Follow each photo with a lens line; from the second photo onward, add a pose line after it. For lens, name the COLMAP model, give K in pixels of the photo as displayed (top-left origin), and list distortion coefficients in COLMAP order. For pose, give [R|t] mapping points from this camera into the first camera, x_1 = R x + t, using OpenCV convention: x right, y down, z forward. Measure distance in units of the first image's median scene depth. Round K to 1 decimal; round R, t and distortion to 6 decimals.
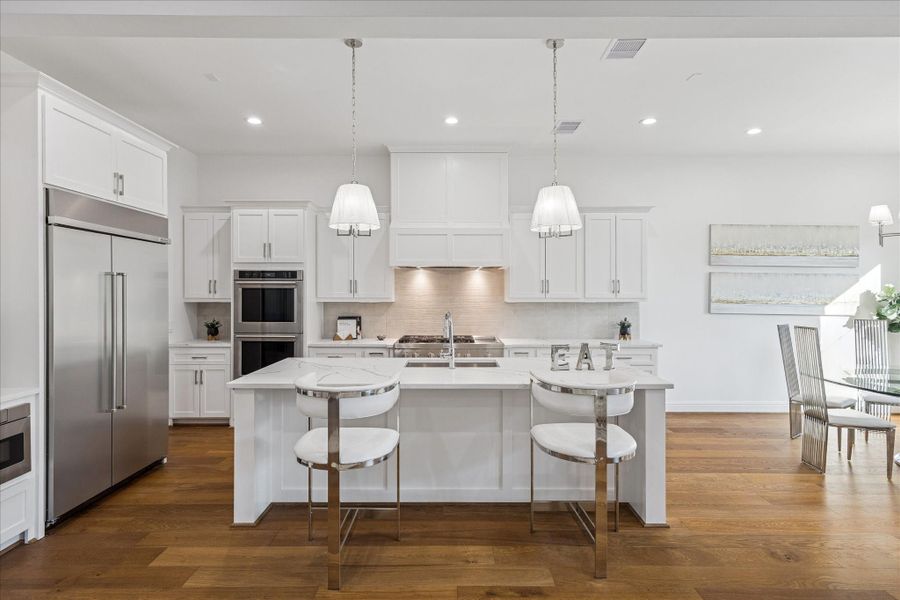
lens RADIAL K [[461.4, 0, 450.2], [0, 461.4, 284.0], [0, 0, 1]] dist [0.000347, 0.000524]
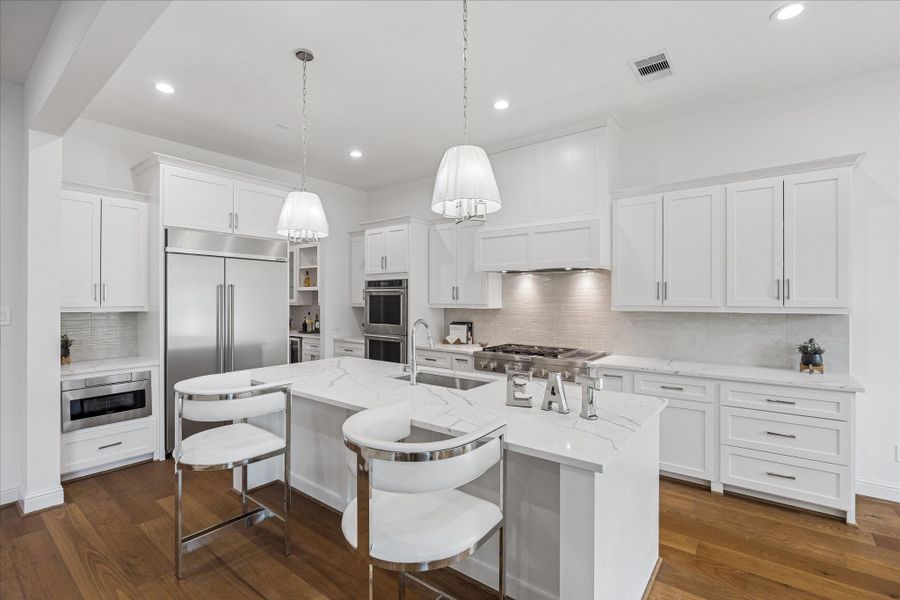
lens RADIAL K [[406.4, 0, 448.7], [0, 406.4, 291.5], [0, 0, 1]] dist [-0.006198, -0.000473]
pose [[0.785232, -0.012824, -0.619069, 0.347665], [0.010932, 0.999917, -0.006847, 0.008351], [0.619106, -0.001392, 0.785307, 0.278851]]
